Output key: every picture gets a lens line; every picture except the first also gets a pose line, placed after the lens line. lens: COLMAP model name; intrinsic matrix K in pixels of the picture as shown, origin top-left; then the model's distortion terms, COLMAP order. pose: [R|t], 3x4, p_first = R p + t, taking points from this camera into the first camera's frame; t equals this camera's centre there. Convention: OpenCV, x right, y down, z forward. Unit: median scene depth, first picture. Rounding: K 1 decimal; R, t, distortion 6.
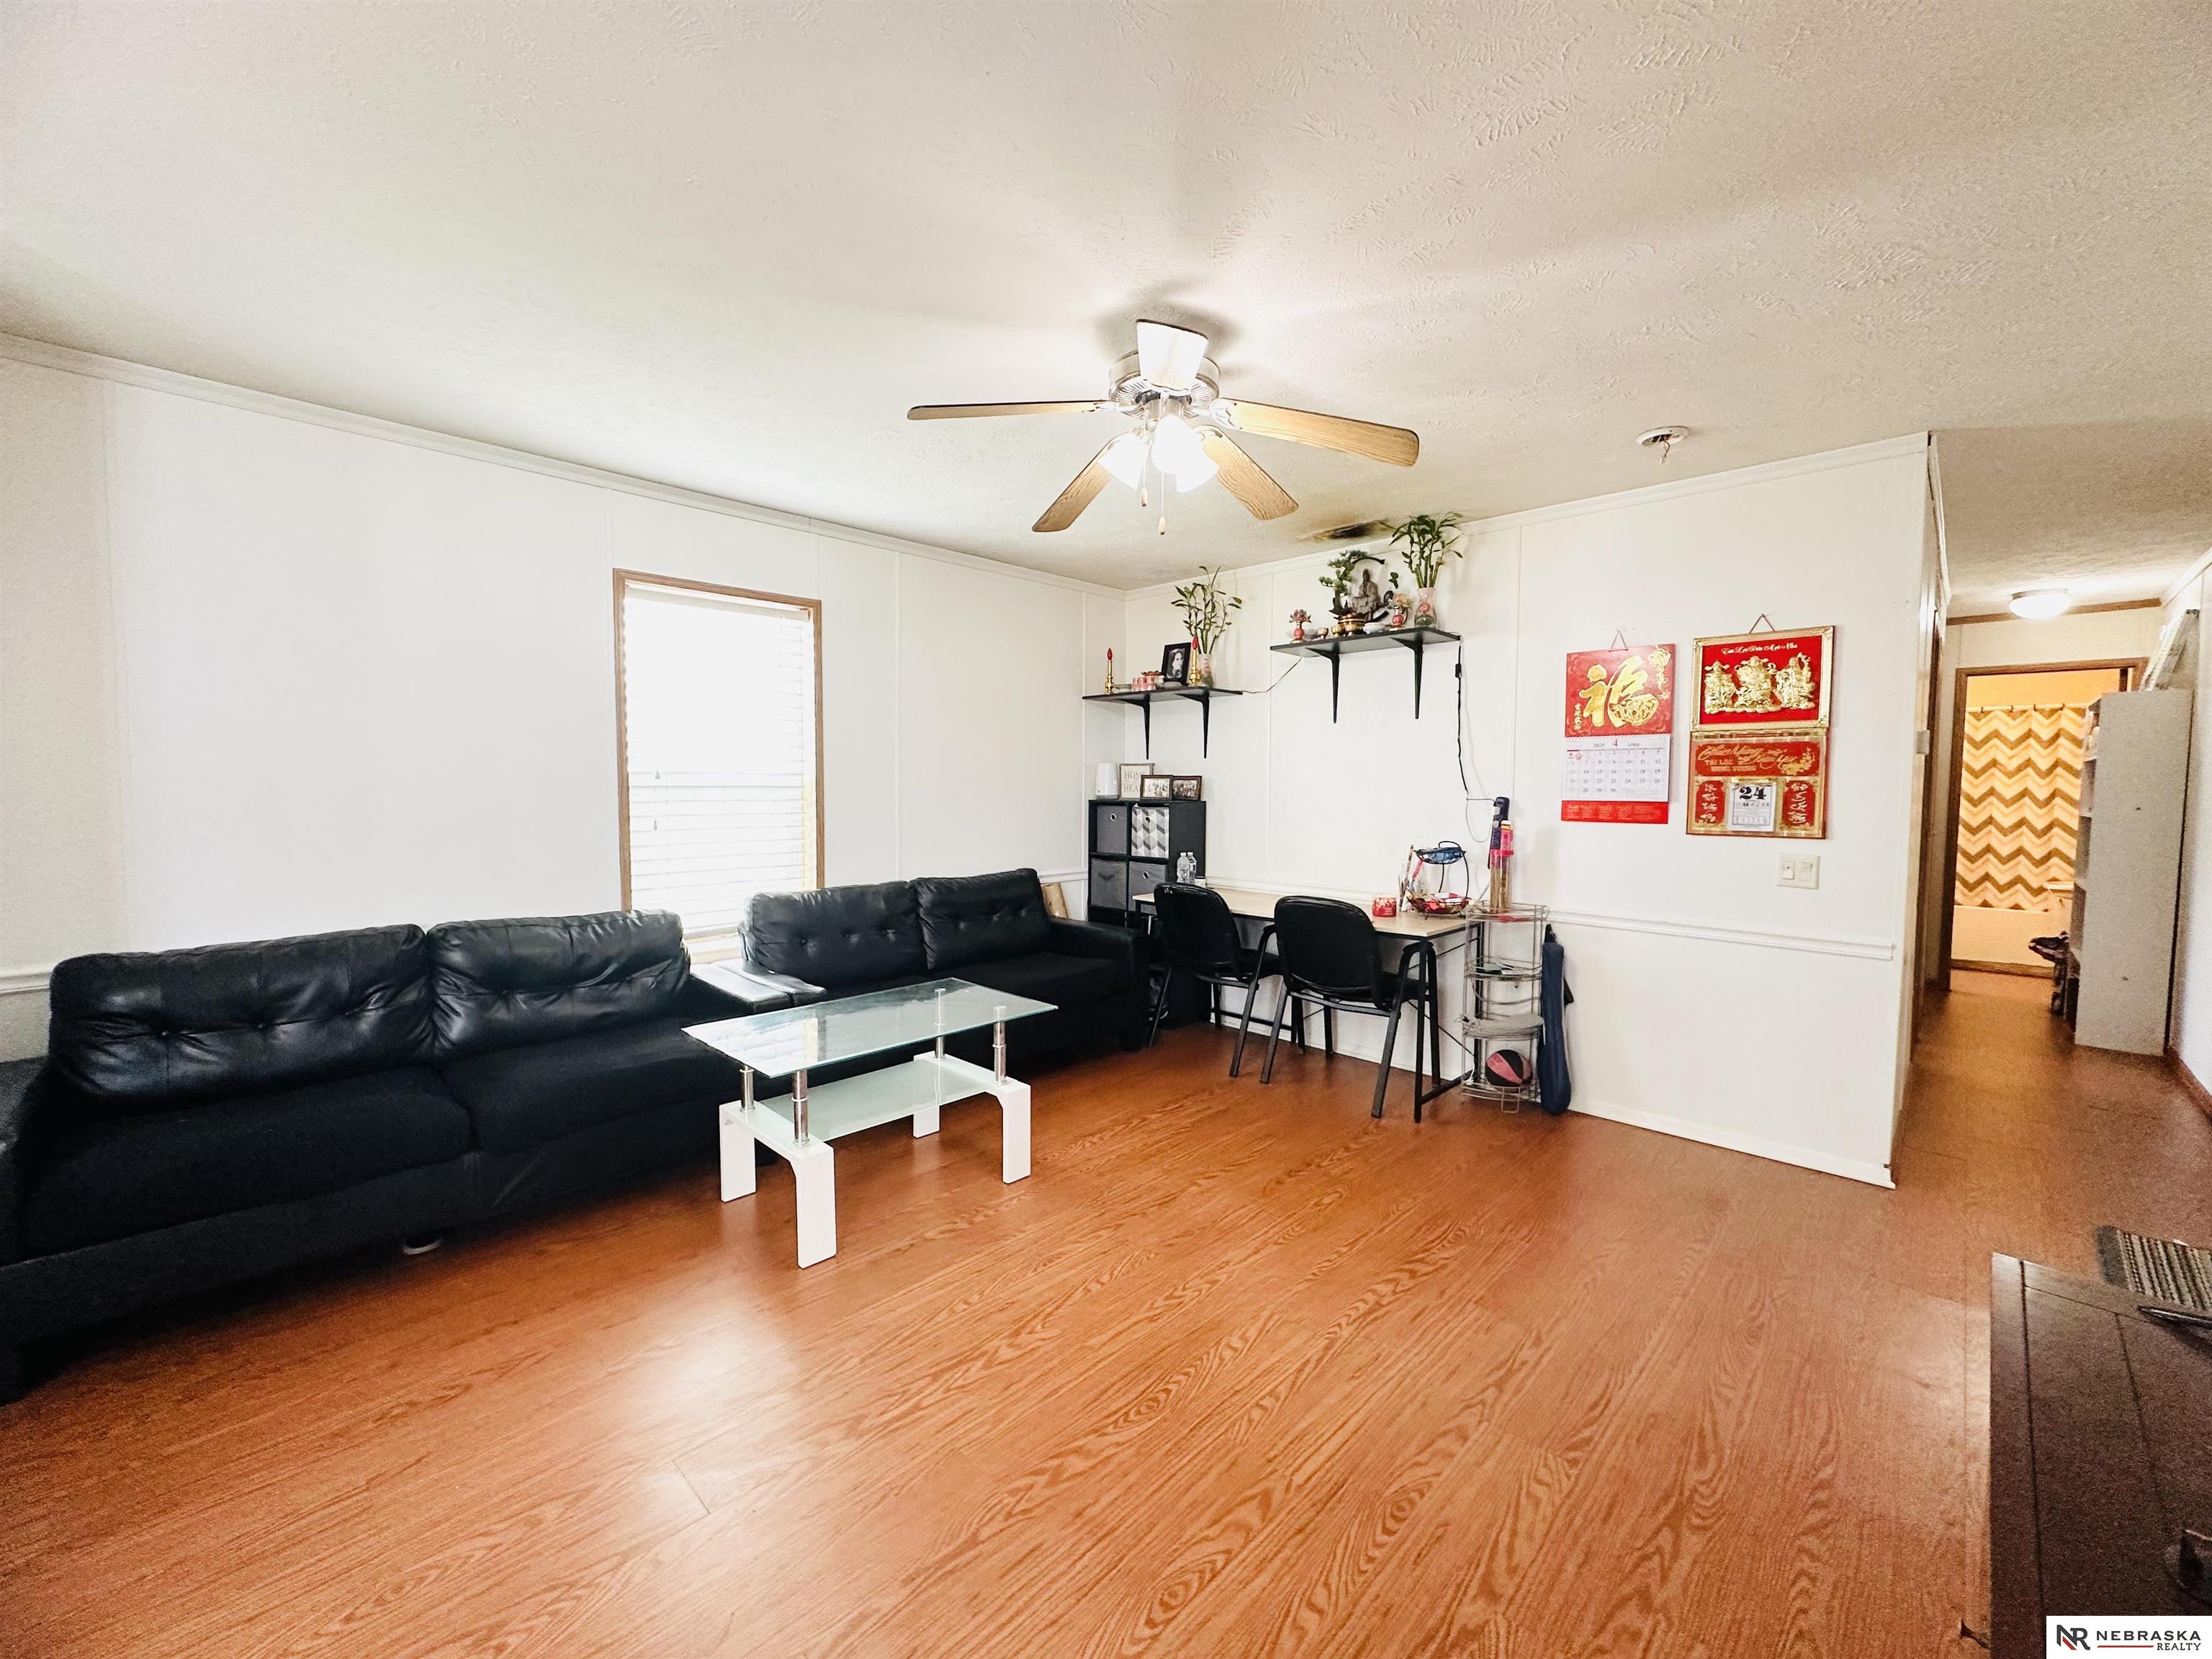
lens RADIAL K [[883.1, 0, 1111.0], [0, 883.1, 827.0], [0, 0, 1]] dist [-0.000243, 0.000366]
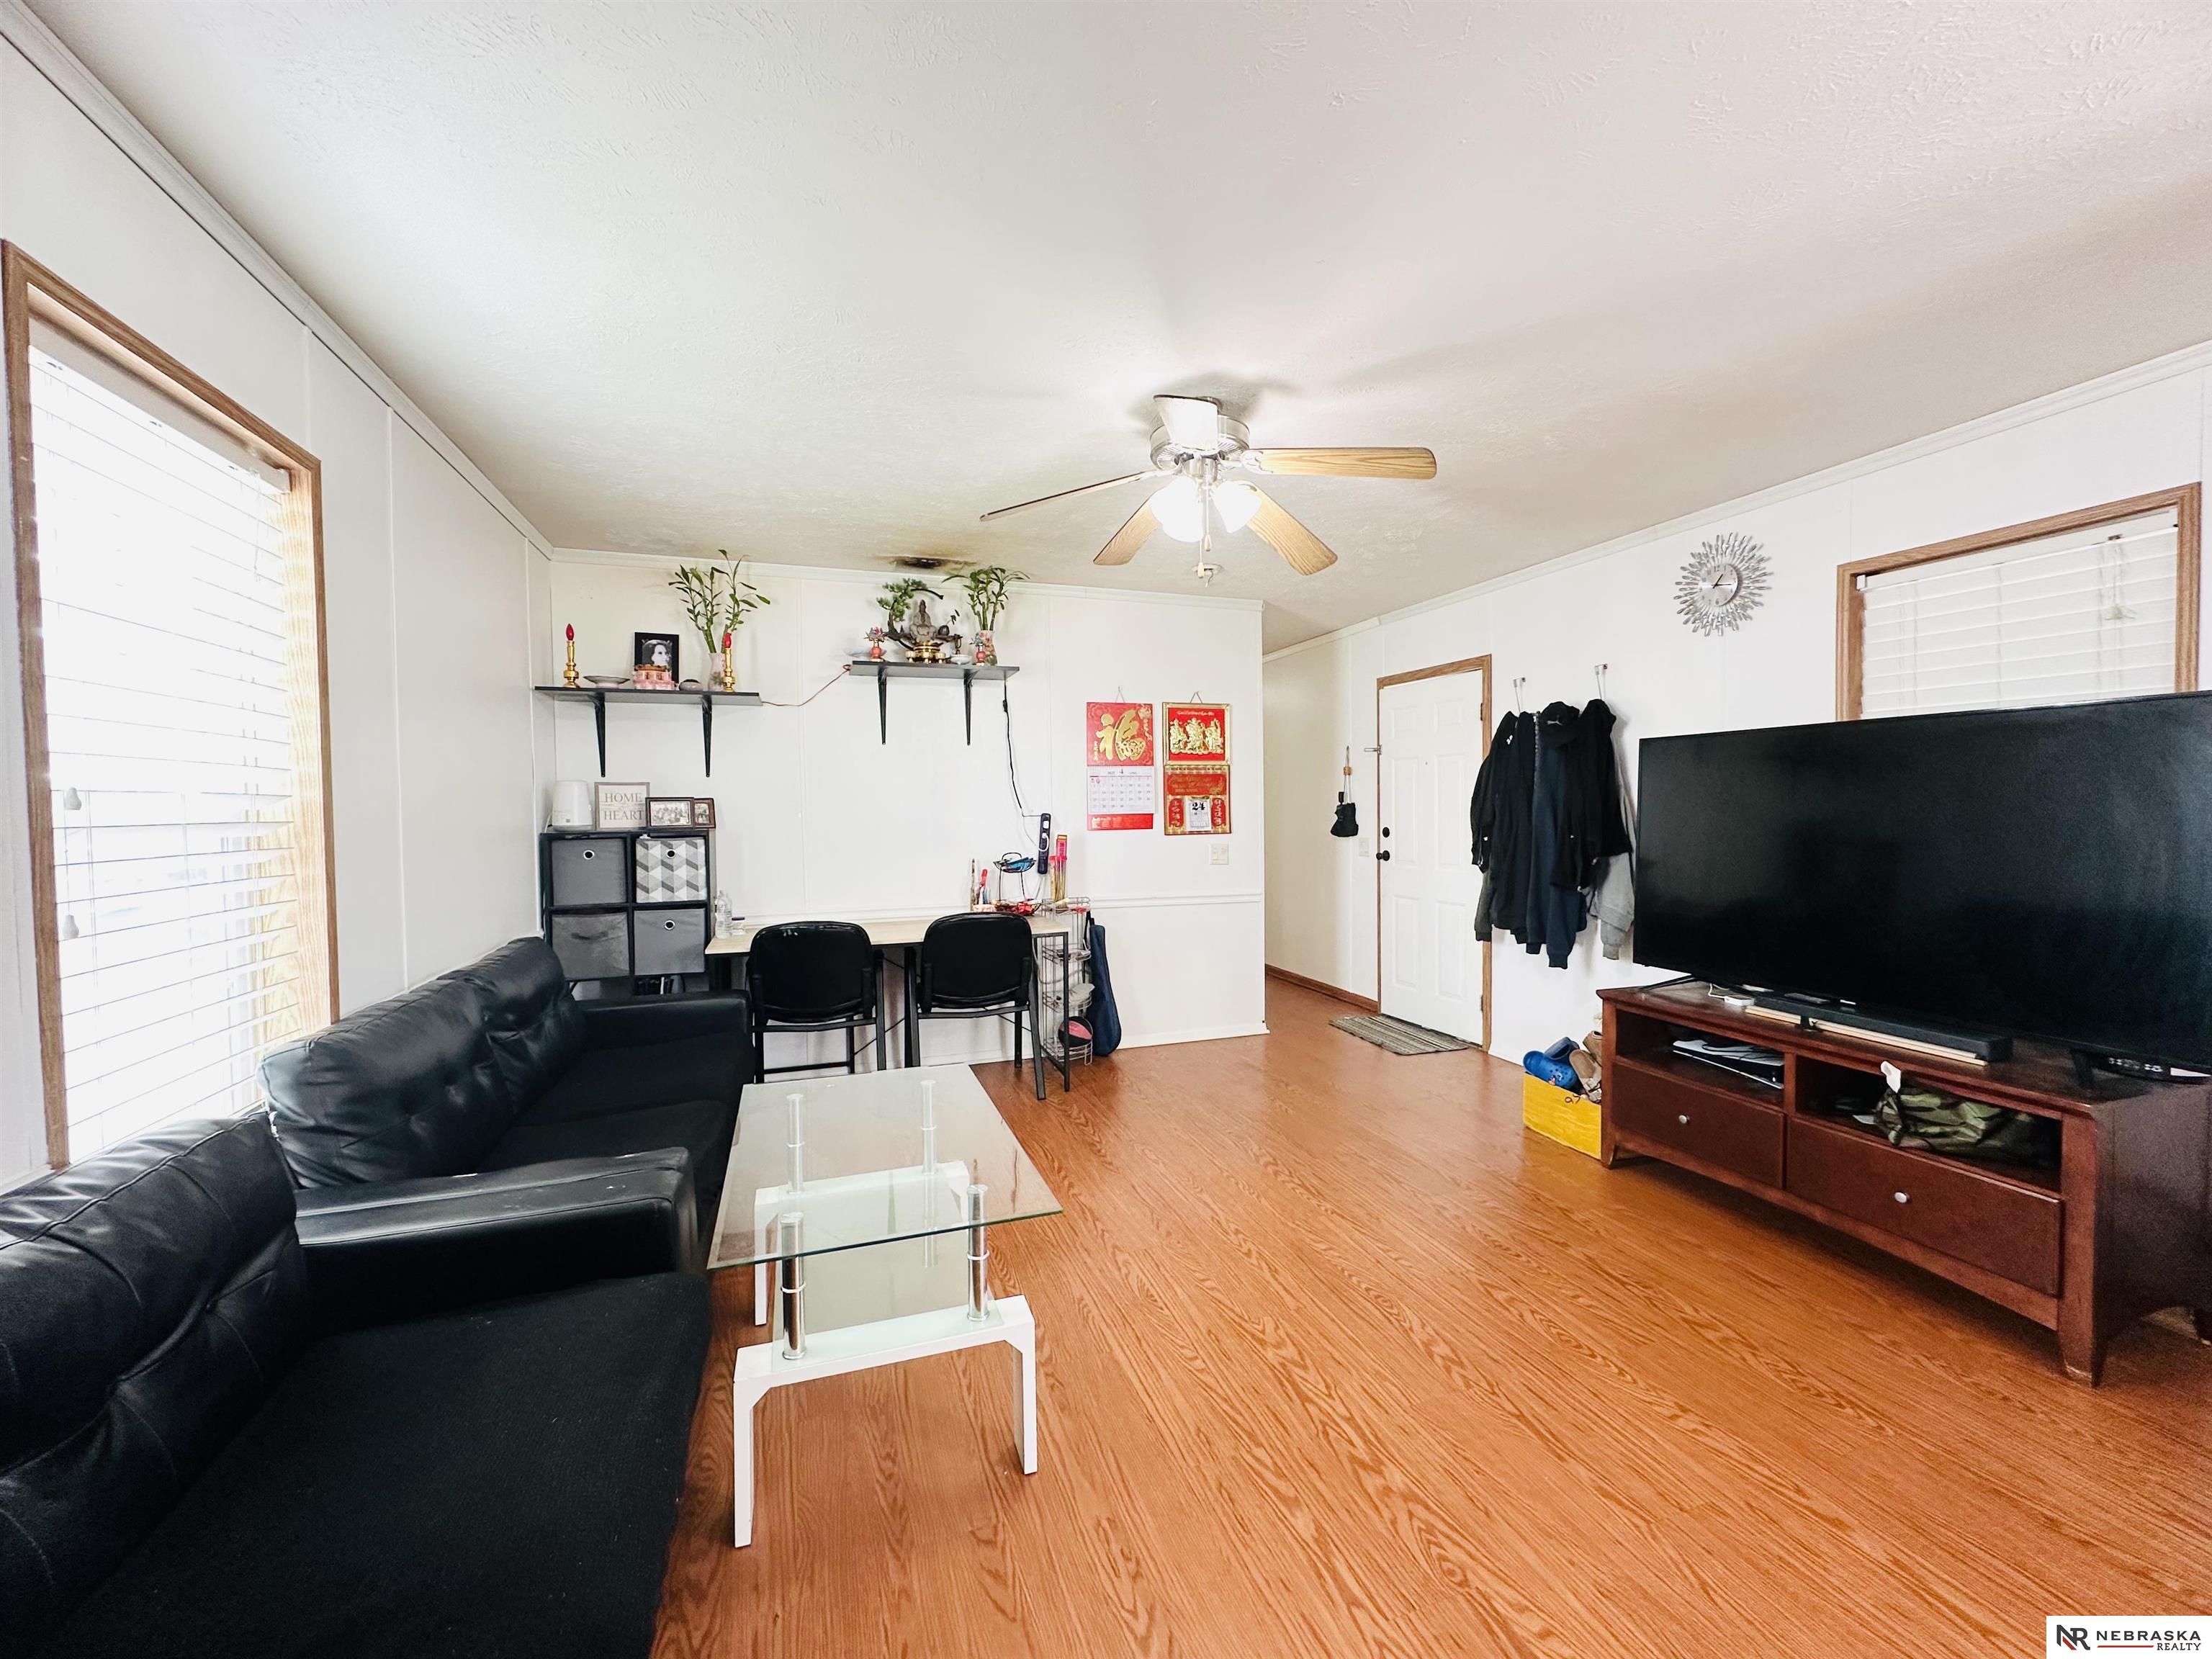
lens RADIAL K [[883.1, 0, 1102.5], [0, 883.1, 826.5], [0, 0, 1]] dist [-0.000243, 0.000366]
pose [[0.447949, -0.034279, 0.893402, -0.634995], [0.057463, 0.998302, 0.009492, -0.023659], [-0.892210, 0.047086, 0.449159, 0.396819]]
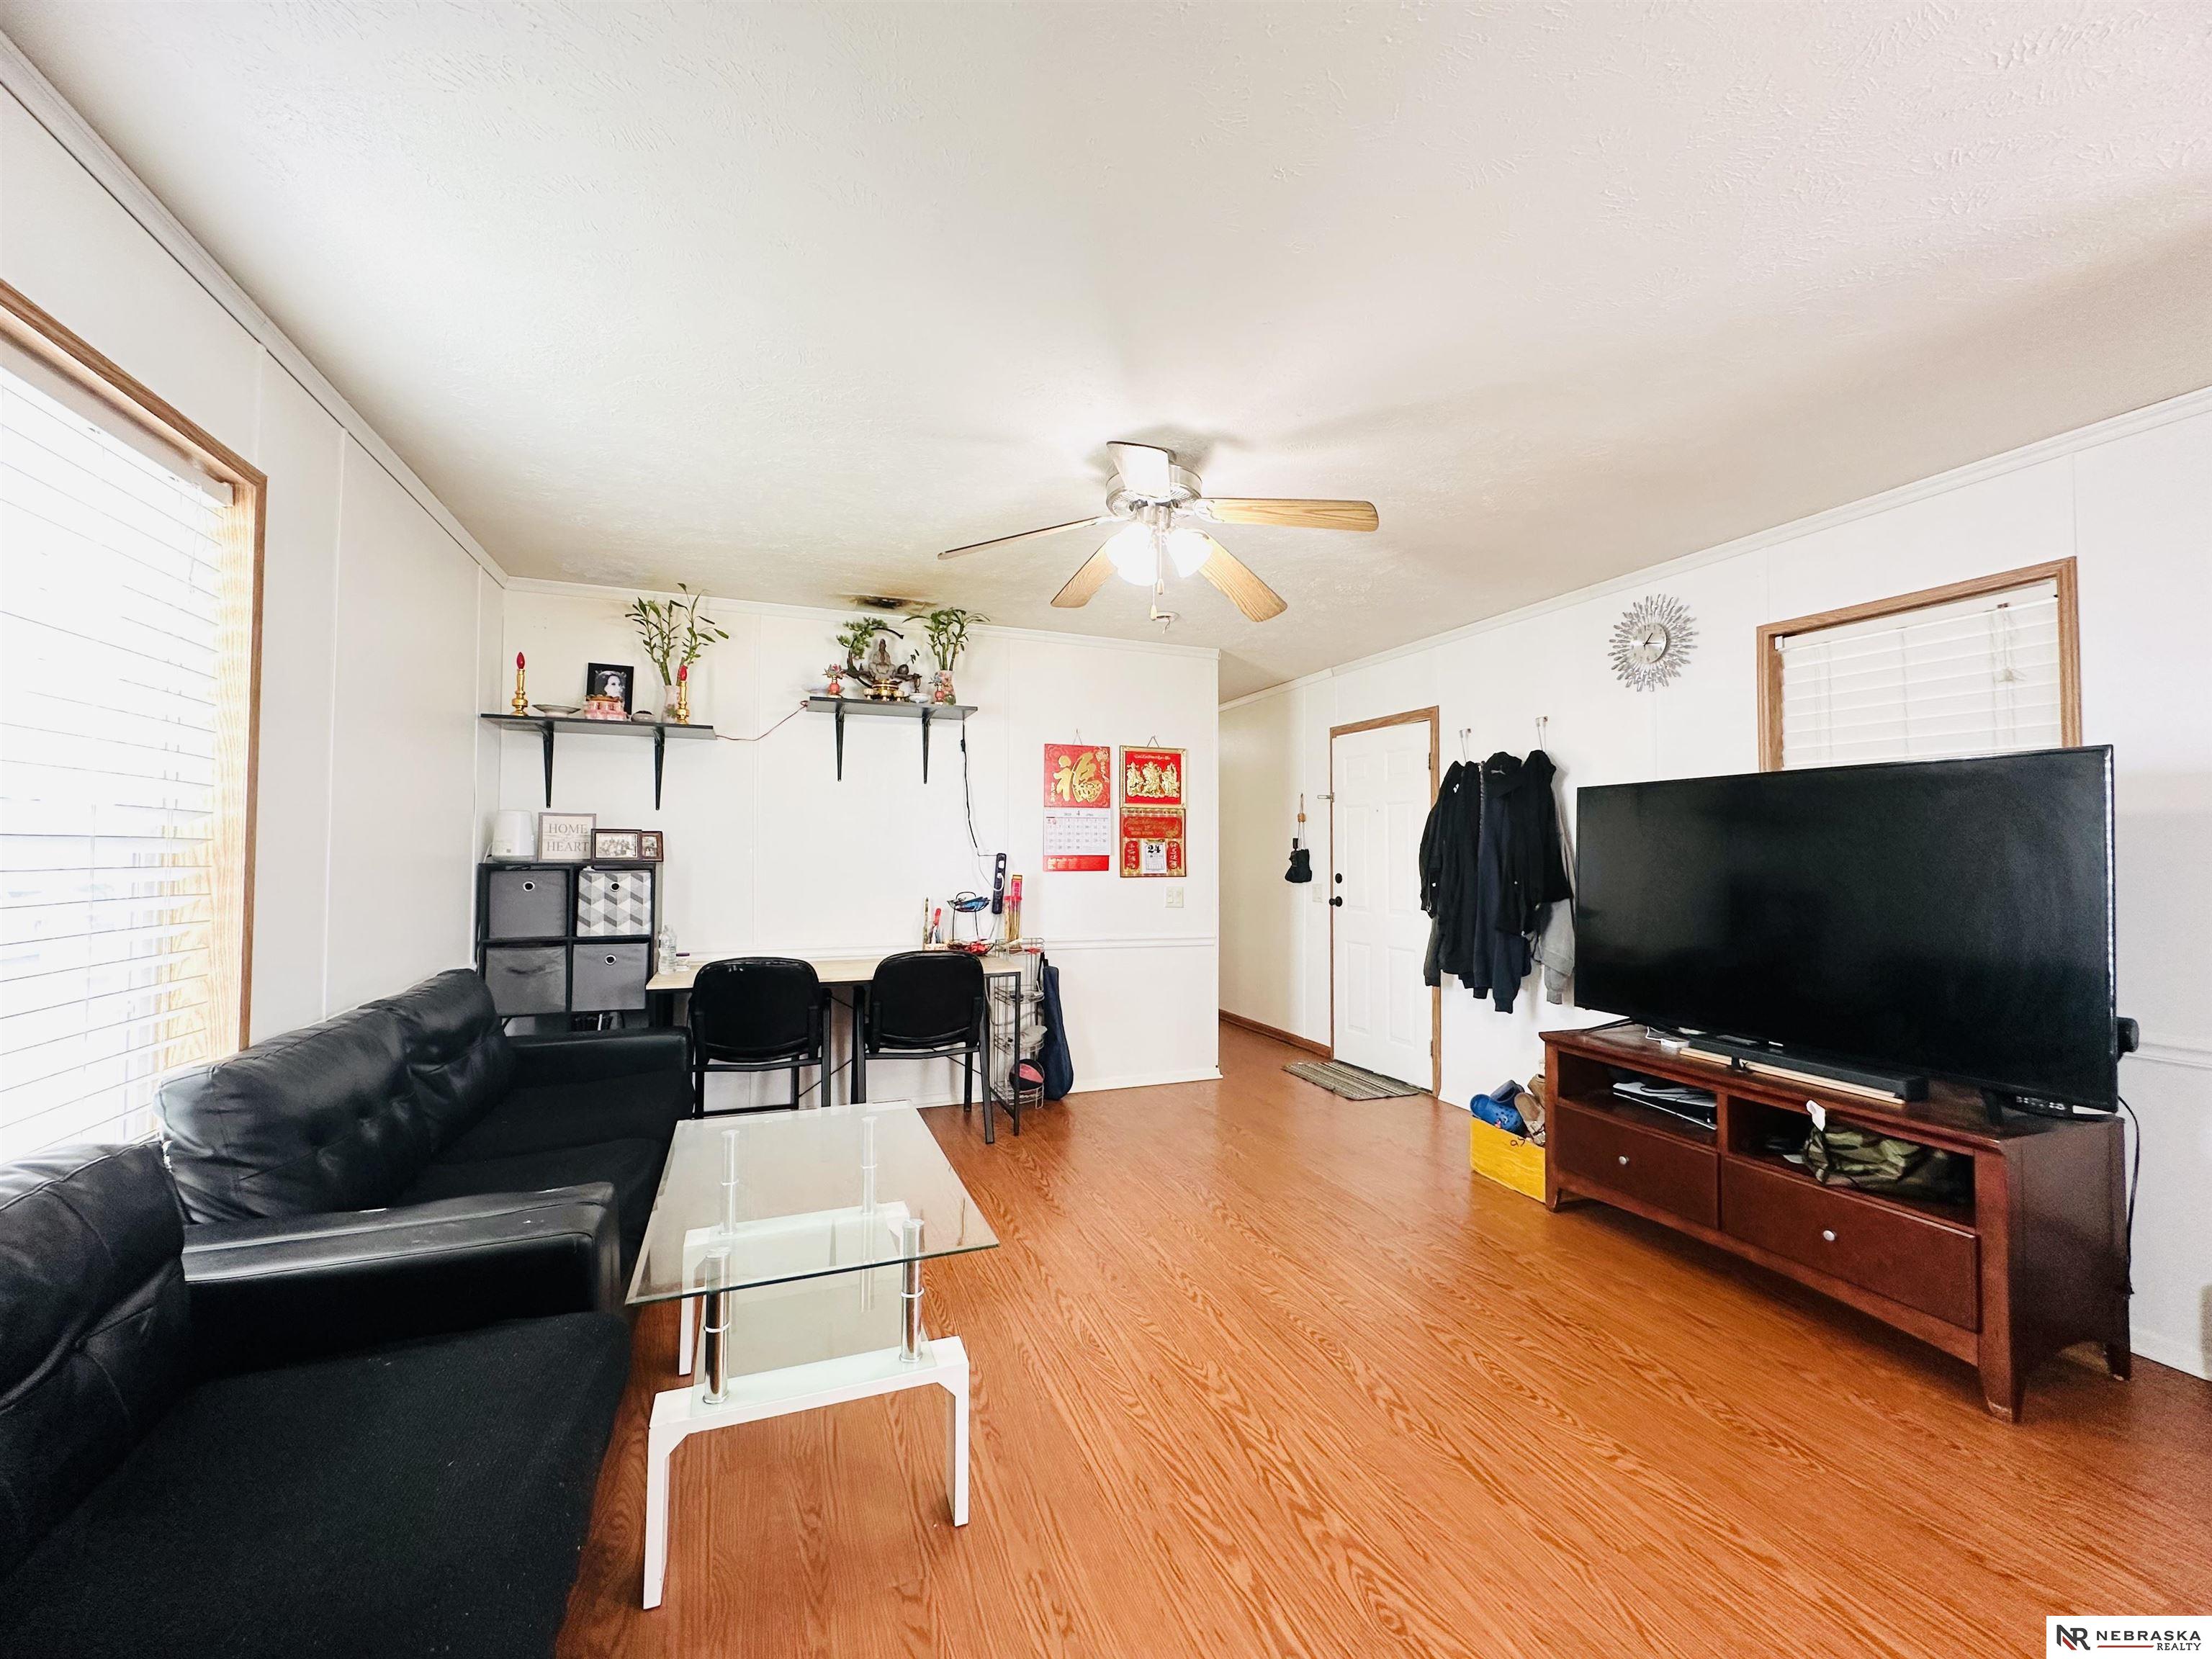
lens RADIAL K [[883.1, 0, 1102.8], [0, 883.1, 826.3], [0, 0, 1]] dist [-0.000243, 0.000366]
pose [[0.409137, 0.022805, 0.912188, -0.635525], [0.042282, 0.998140, -0.043919, -0.012096], [-0.911493, 0.056538, 0.407411, 0.387087]]
